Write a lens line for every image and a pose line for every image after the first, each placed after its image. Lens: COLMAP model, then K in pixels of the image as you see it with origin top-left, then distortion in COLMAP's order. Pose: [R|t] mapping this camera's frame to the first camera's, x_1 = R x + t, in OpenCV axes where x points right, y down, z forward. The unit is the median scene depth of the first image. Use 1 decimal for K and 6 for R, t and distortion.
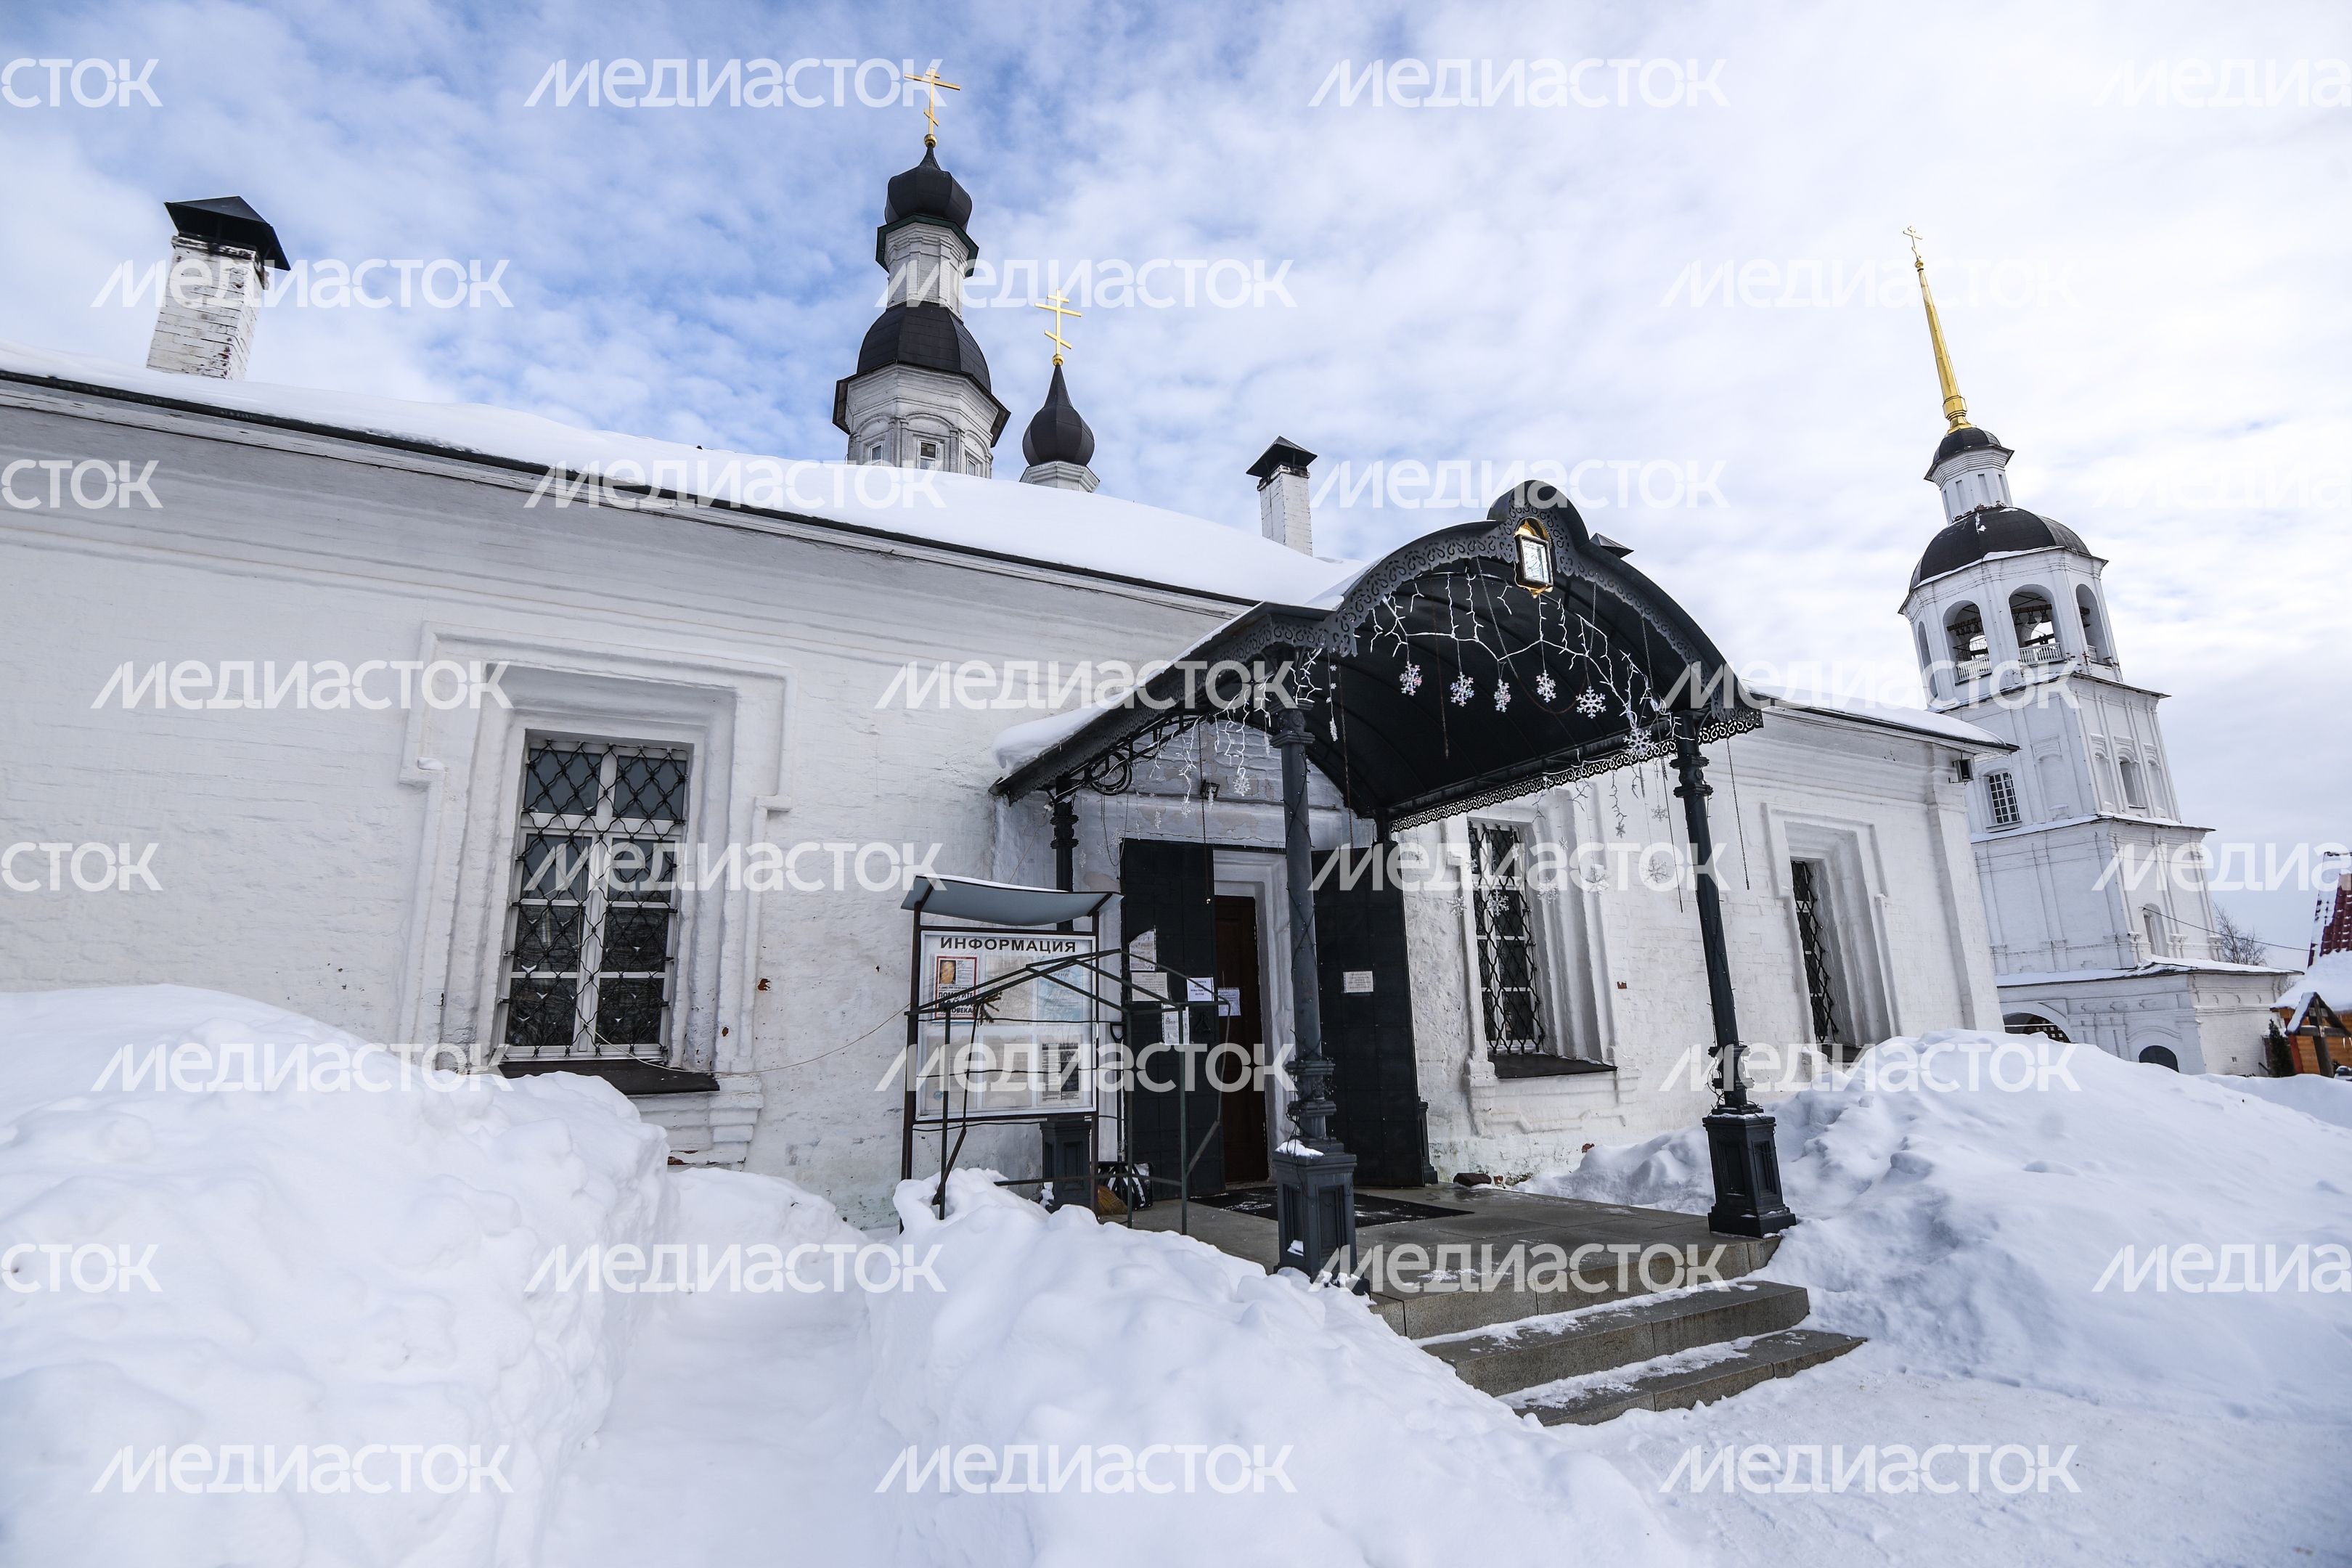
lens RADIAL K [[1105.1, 0, 1155.9], [0, 1105.1, 785.7], [0, 0, 1]] dist [-0.010573, -0.019657]
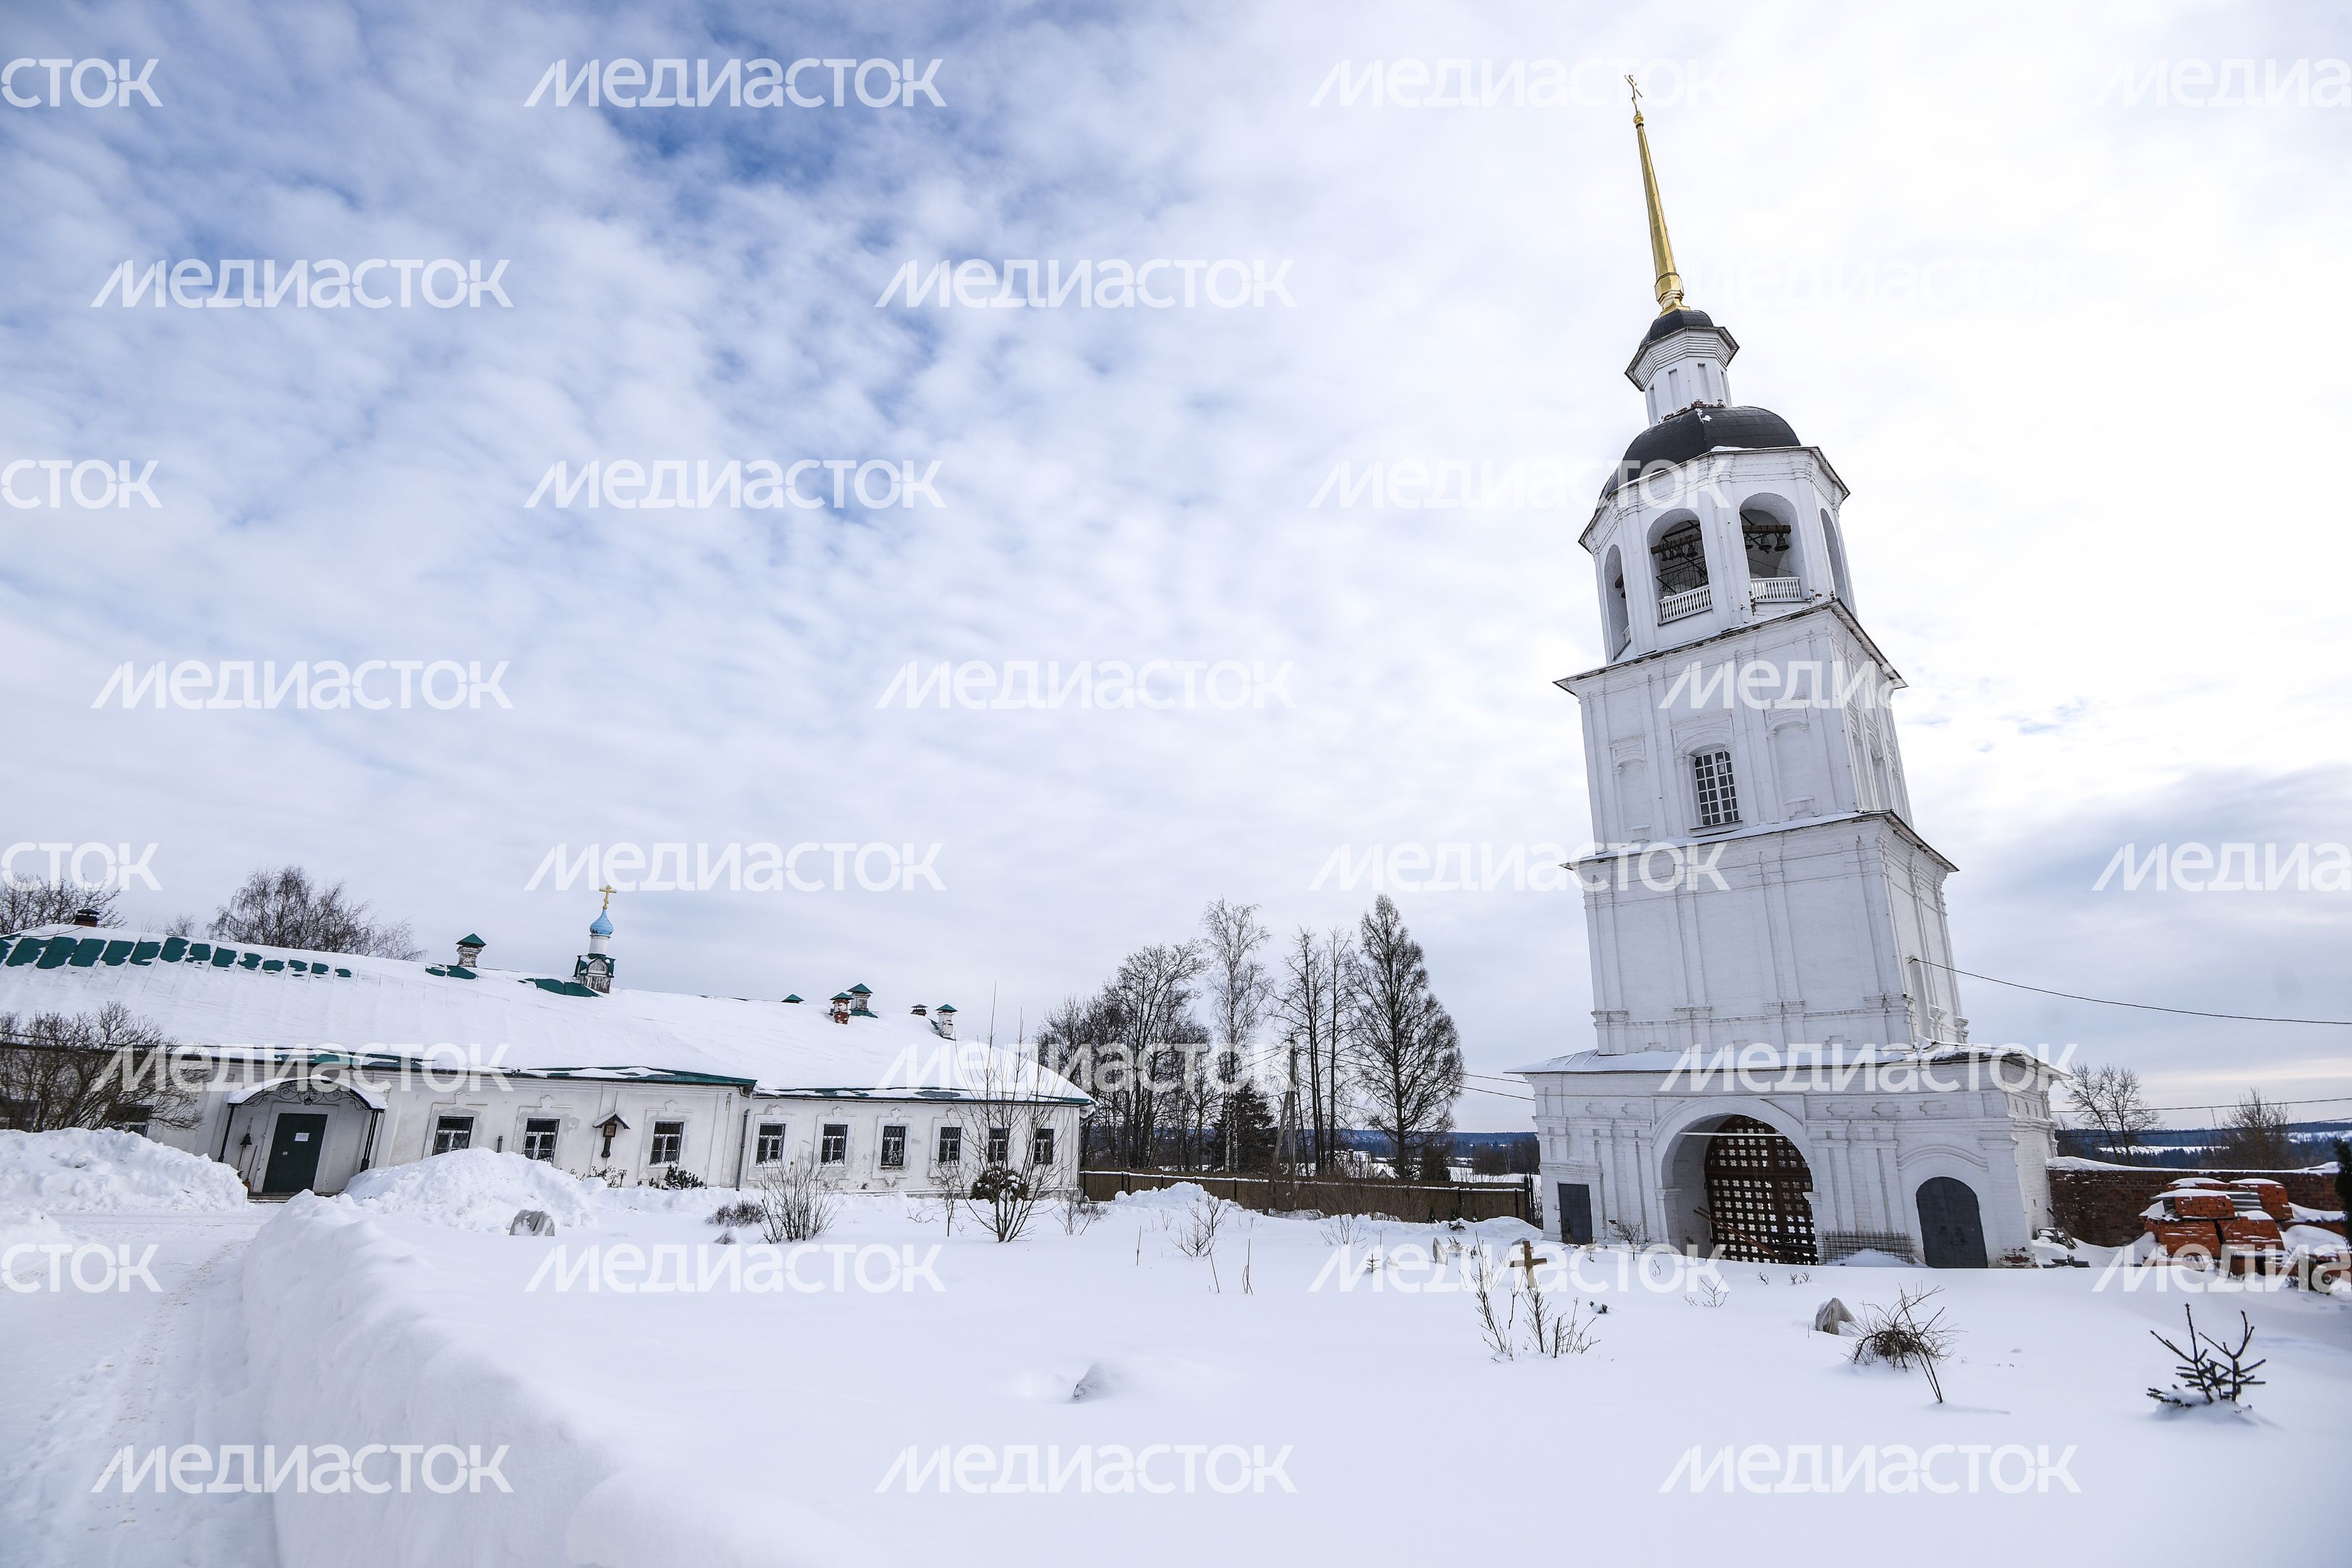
lens RADIAL K [[1105.1, 0, 1155.9], [0, 1105.1, 785.7], [0, 0, 1]] dist [-0.010573, -0.019657]
pose [[0.935074, 0.143907, 0.323926, 1.174027], [-0.120769, 0.988542, -0.090547, 0.559609], [-0.333245, 0.045548, 0.941739, 2.369108]]
